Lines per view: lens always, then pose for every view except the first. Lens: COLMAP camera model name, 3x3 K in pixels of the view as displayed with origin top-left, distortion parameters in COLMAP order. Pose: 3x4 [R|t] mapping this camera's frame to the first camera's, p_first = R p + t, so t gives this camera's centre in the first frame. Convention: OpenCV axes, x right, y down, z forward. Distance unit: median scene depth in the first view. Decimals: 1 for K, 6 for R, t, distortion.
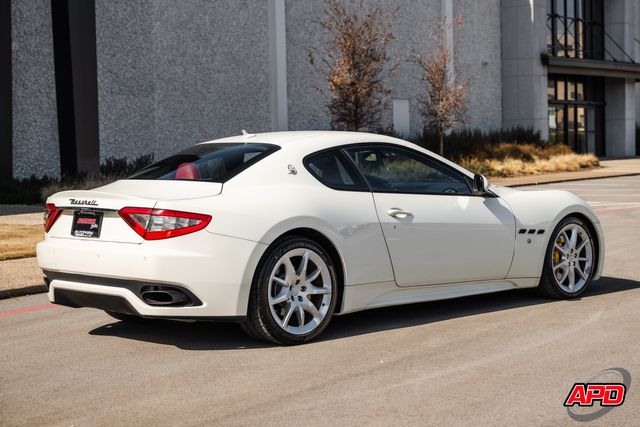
lens RADIAL K [[1364.3, 0, 346.6], [0, 1364.3, 214.6], [0, 0, 1]] dist [0.009589, 0.157350]
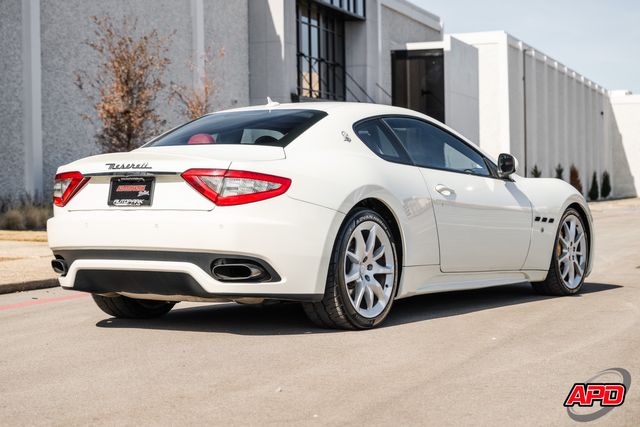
lens RADIAL K [[1459.5, 0, 320.0], [0, 1459.5, 213.5], [0, 0, 1]] dist [0.005266, -0.066710]
pose [[0.976588, 0.005059, 0.215059, -0.260749], [0.005187, 0.998879, -0.047049, 0.062090], [-0.215056, 0.047063, 0.975467, 0.072378]]
